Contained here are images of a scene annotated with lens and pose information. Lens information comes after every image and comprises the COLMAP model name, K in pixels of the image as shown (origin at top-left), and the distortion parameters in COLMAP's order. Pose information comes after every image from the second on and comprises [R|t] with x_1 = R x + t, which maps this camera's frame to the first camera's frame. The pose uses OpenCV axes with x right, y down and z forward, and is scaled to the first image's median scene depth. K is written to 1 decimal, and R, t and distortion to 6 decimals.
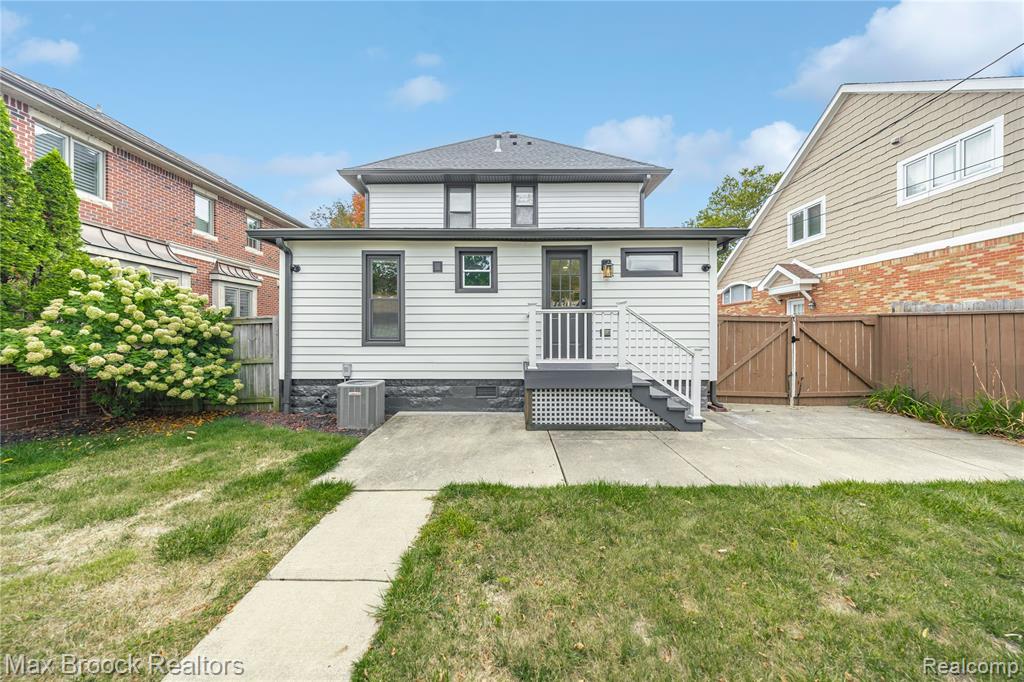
lens RADIAL K [[337.4, 0, 513.4], [0, 337.4, 334.0], [0, 0, 1]] dist [-0.002174, -0.000360]
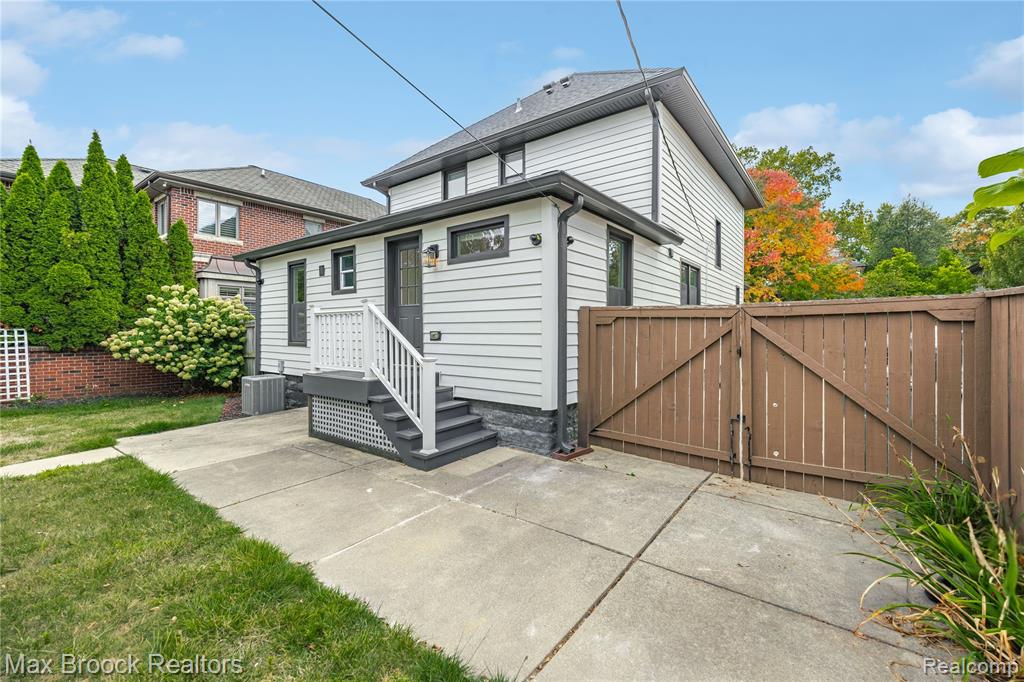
lens RADIAL K [[424.2, 0, 510.4], [0, 424.2, 333.4], [0, 0, 1]] dist [-0.002032, -0.001494]
pose [[0.803575, 0.004704, -0.595186, 1.031902], [-0.002228, 0.999986, 0.004895, -0.014926], [0.595200, -0.002607, 0.803573, 0.297749]]
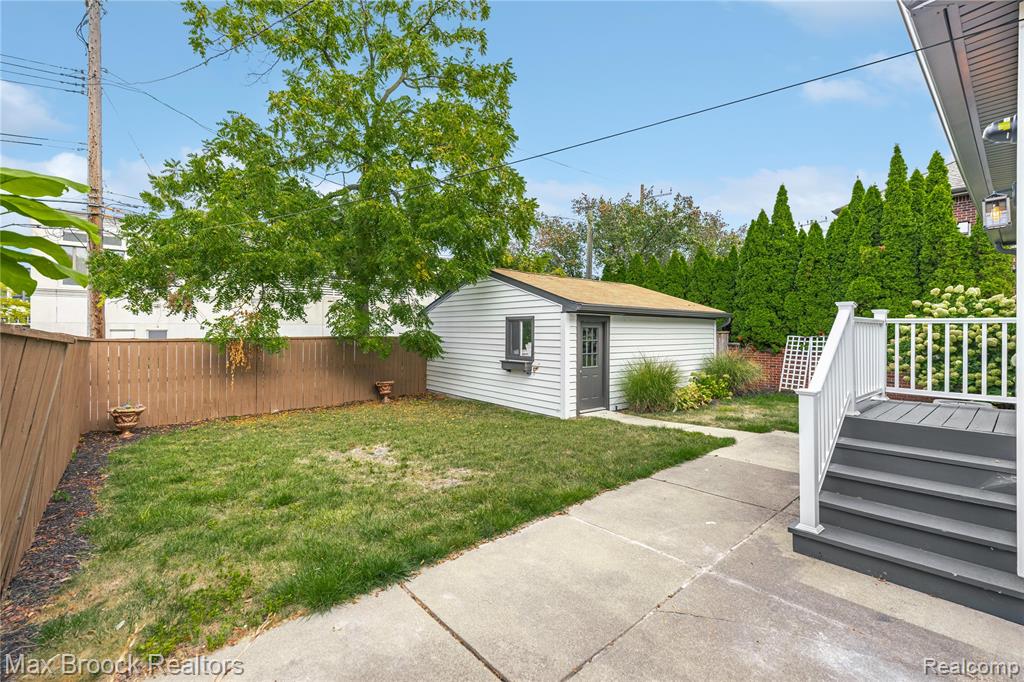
lens RADIAL K [[451.2, 0, 512.1], [0, 451.2, 327.8], [0, 0, 1]] dist [-0.012022, 0.000907]
pose [[-0.752135, -0.007494, -0.658966, 1.094339], [-0.004465, 0.999970, -0.006276, -0.036752], [0.658994, -0.001778, -0.752146, 1.014438]]
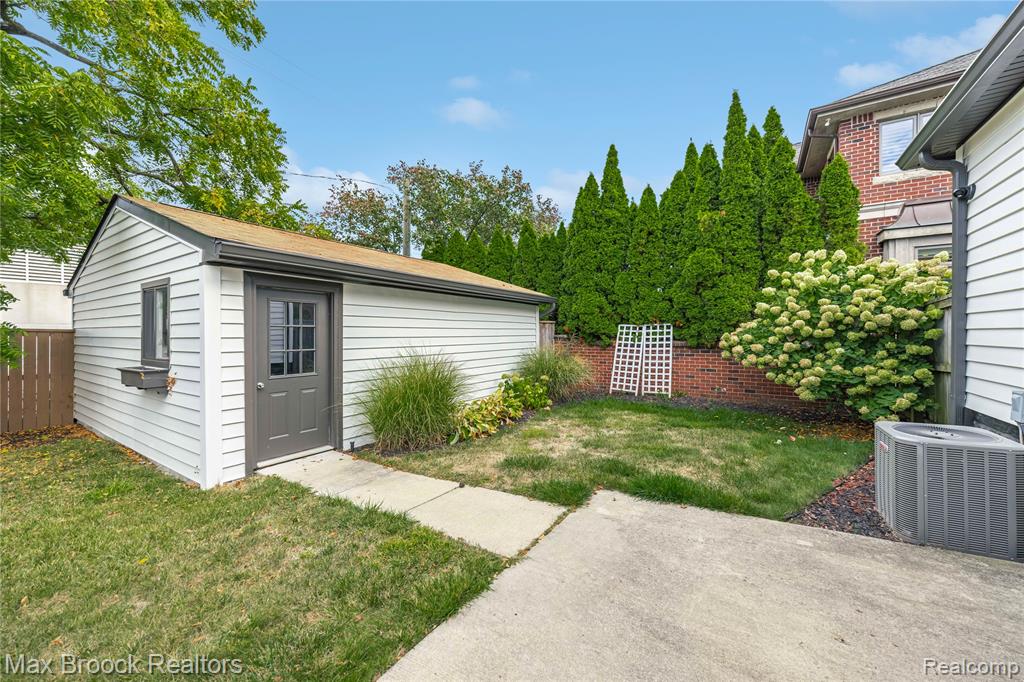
lens RADIAL K [[391.7, 0, 516.9], [0, 391.7, 337.1], [0, 0, 1]] dist [-0.001752, -0.000403]
pose [[-0.526560, 0.008427, -0.850096, 0.222491], [0.005370, 0.999964, 0.006587, 0.016821], [0.850121, -0.001097, -0.526586, 0.741544]]
